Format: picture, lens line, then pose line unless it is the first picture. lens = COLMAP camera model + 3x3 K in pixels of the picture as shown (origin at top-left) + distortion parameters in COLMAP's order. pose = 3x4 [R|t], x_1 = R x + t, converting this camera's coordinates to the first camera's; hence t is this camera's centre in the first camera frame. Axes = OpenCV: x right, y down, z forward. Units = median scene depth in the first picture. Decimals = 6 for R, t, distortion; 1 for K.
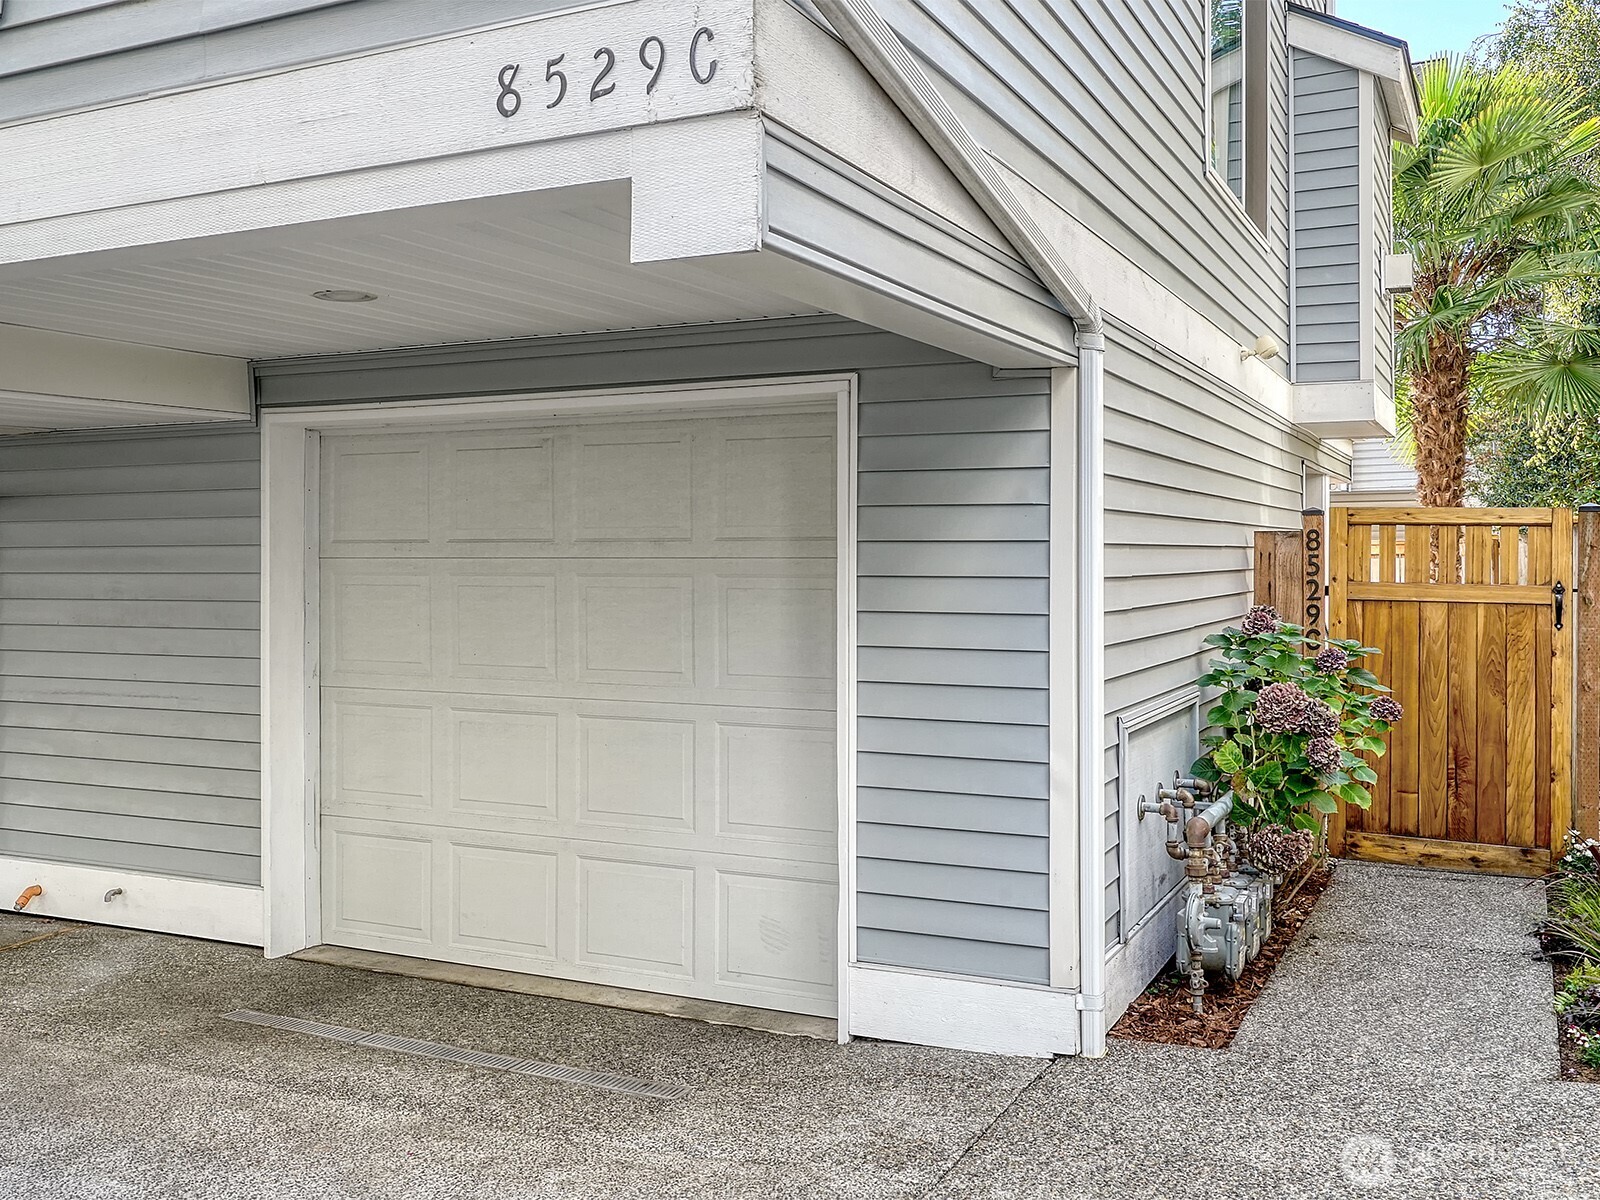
lens RADIAL K [[1335.2, 0, 800.0], [0, 1335.2, 600.0], [0, 0, 1]] dist [0.007380, -0.001635]
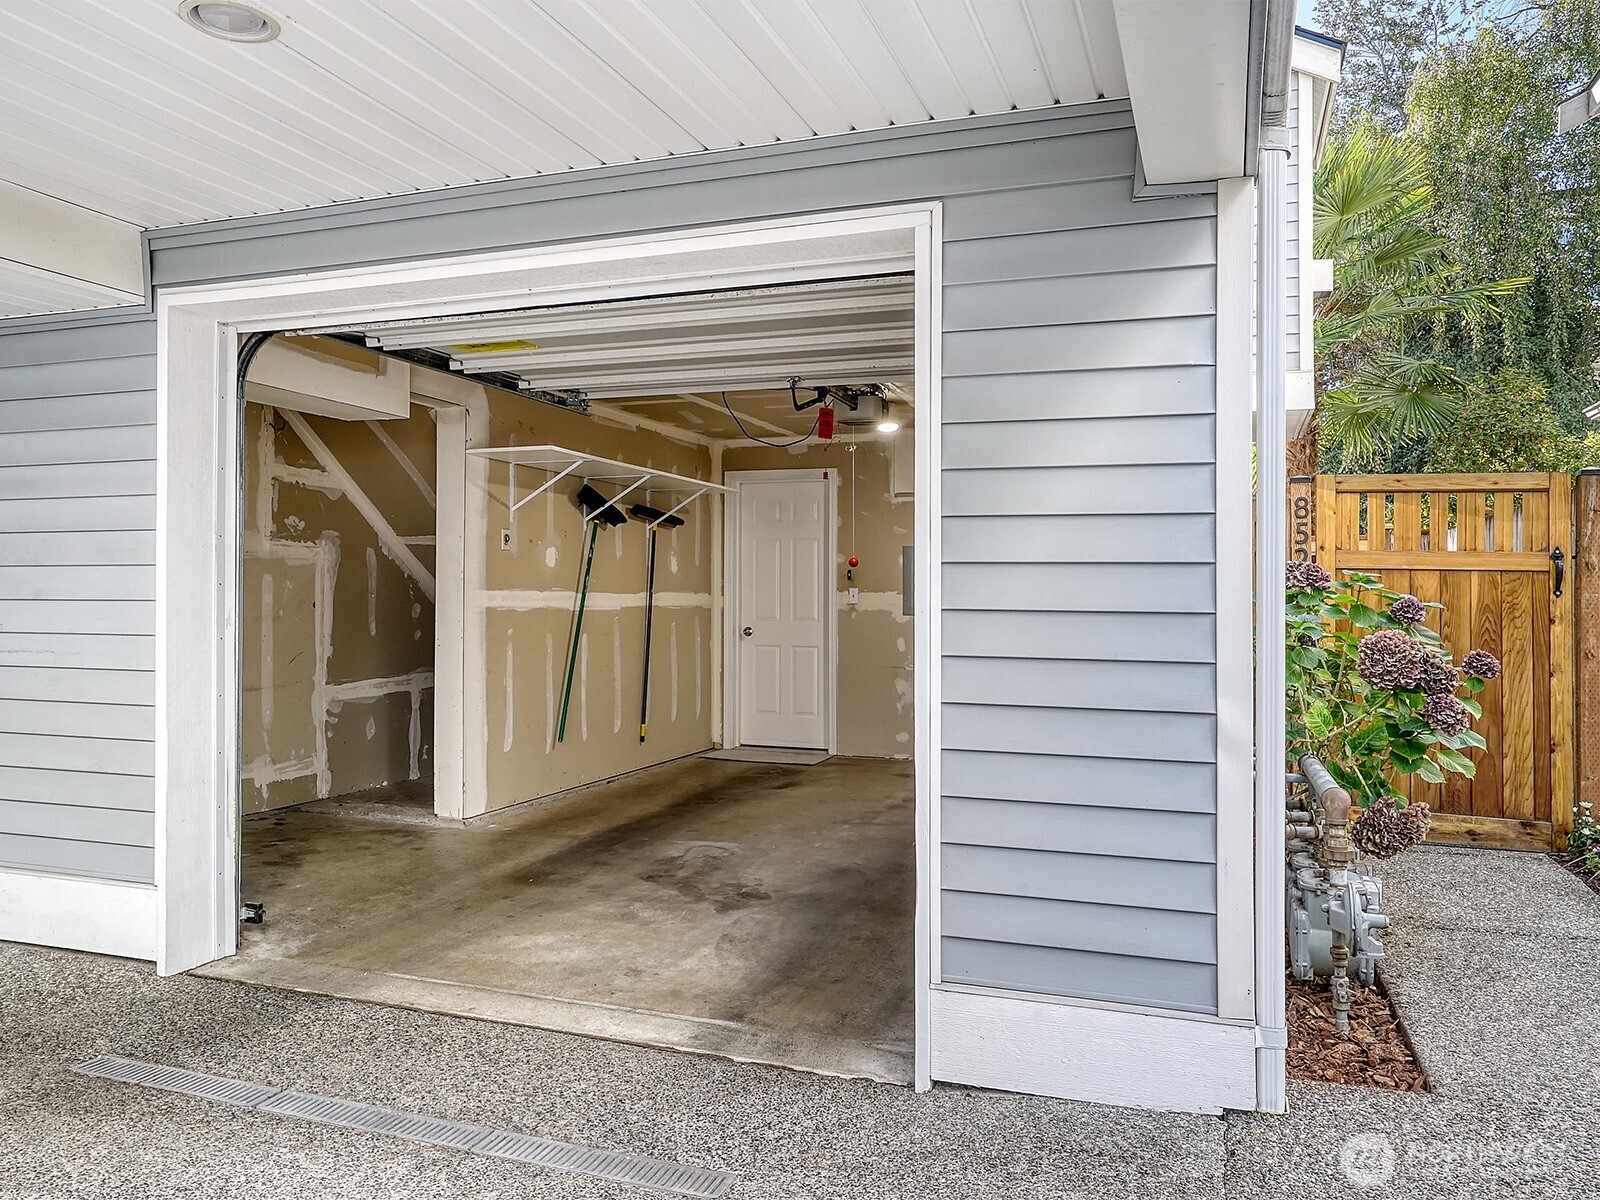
lens RADIAL K [[1176.5, 0, 800.0], [0, 1176.5, 600.0], [0, 0, 1]] dist [0.002280, 0.007907]
pose [[0.997957, 0.001922, 0.063859, -0.063392], [-0.001548, 0.999981, -0.005919, 0.047547], [-0.063869, 0.005808, 0.997941, 0.273575]]
